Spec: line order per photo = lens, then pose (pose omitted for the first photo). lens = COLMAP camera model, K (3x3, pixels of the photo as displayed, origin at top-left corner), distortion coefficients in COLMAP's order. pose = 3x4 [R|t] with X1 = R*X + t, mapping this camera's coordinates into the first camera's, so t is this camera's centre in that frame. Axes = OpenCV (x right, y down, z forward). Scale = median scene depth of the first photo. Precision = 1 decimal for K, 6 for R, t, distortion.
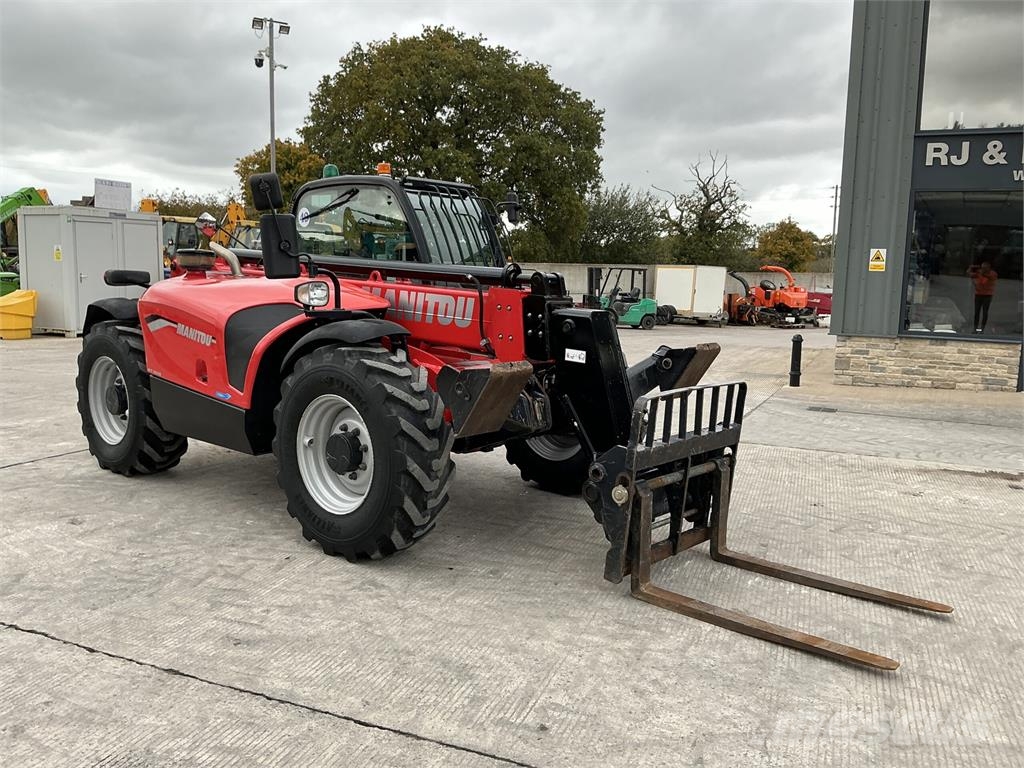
lens RADIAL K [[849.4, 0, 511.9], [0, 849.4, 387.3], [0, 0, 1]] dist [0.121512, -0.240118]
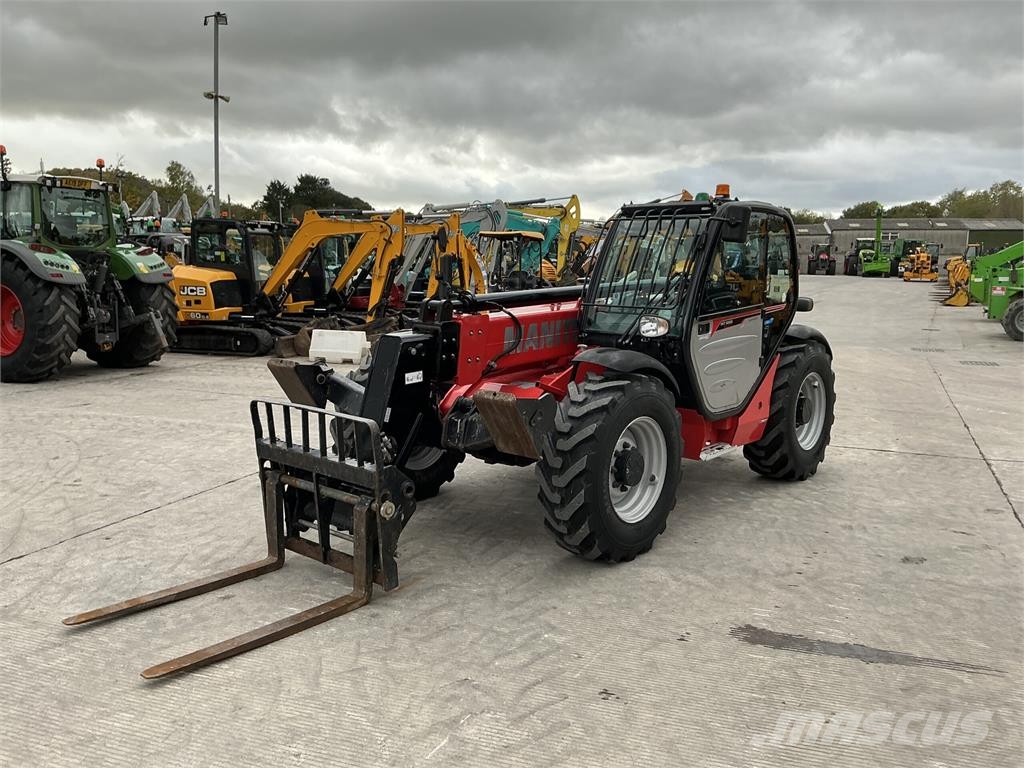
lens RADIAL K [[849.4, 0, 504.2], [0, 849.4, 383.7], [0, 0, 1]] dist [0.121512, -0.240118]
pose [[0.008700, 0.120608, -0.992662, 0.873715], [-0.146339, 0.982166, 0.118050, -0.130972], [0.989196, 0.144238, 0.026194, 0.829112]]
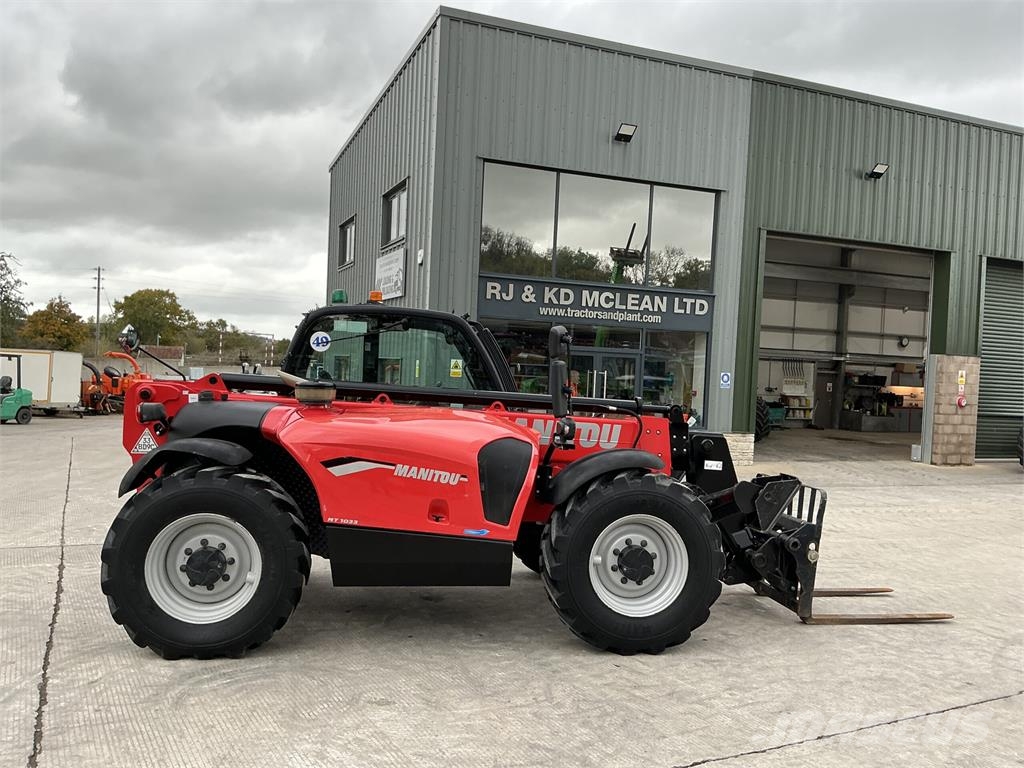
lens RADIAL K [[849.4, 0, 515.2], [0, 849.4, 384.8], [0, 0, 1]] dist [0.121512, -0.240118]
pose [[0.643516, -0.009467, 0.765374, -0.885333], [0.081238, 0.995121, -0.055995, -0.085446], [-0.761109, 0.098211, 0.641145, 0.248857]]
